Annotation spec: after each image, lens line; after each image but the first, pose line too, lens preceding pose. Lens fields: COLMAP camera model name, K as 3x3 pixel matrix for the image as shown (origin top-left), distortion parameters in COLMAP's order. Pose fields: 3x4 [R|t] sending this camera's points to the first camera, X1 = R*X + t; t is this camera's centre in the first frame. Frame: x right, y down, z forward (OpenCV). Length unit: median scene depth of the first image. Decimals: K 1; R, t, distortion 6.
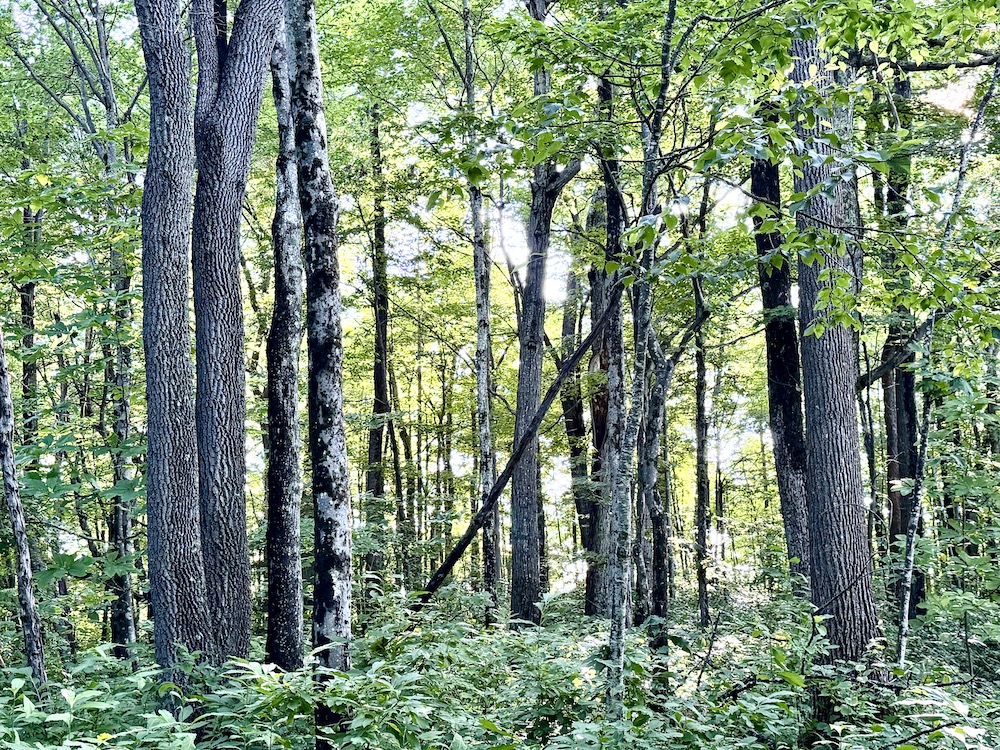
lens RADIAL K [[1242.4, 0, 519.2], [0, 1242.4, 373.7], [0, 0, 1]] dist [0.209059, -0.419261]
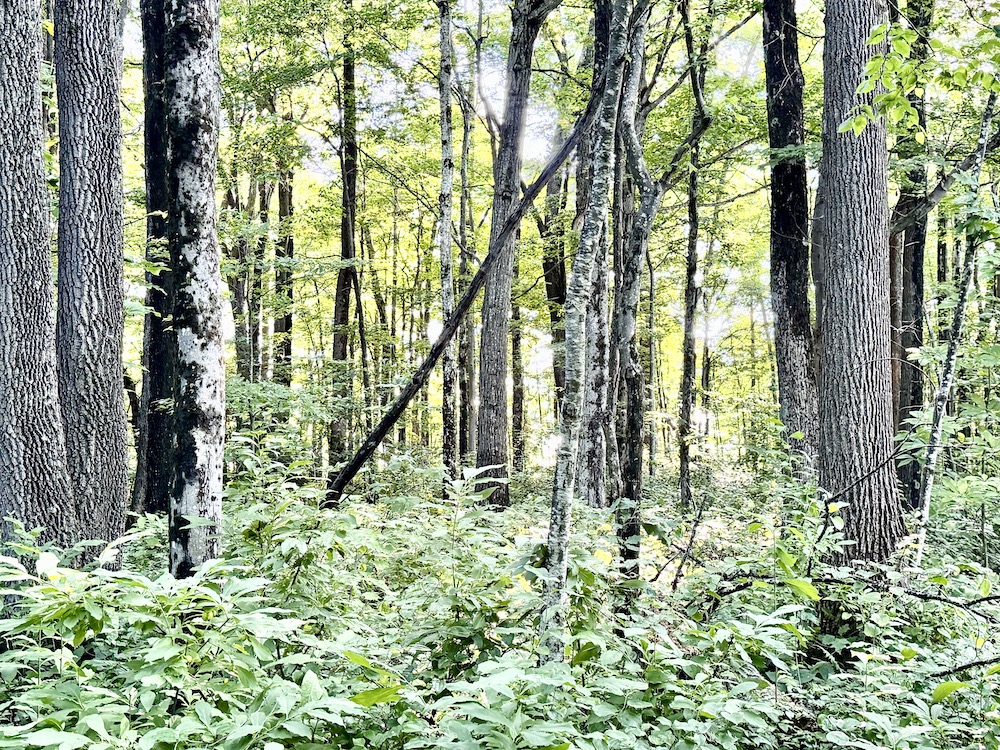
lens RADIAL K [[1242.4, 0, 519.2], [0, 1242.4, 373.7], [0, 0, 1]] dist [0.209059, -0.419261]
pose [[0.999591, 0.026598, 0.010525, 0.028458], [-0.027506, 0.994764, 0.098425, 0.034969], [-0.007852, -0.098675, 0.995089, 0.202513]]
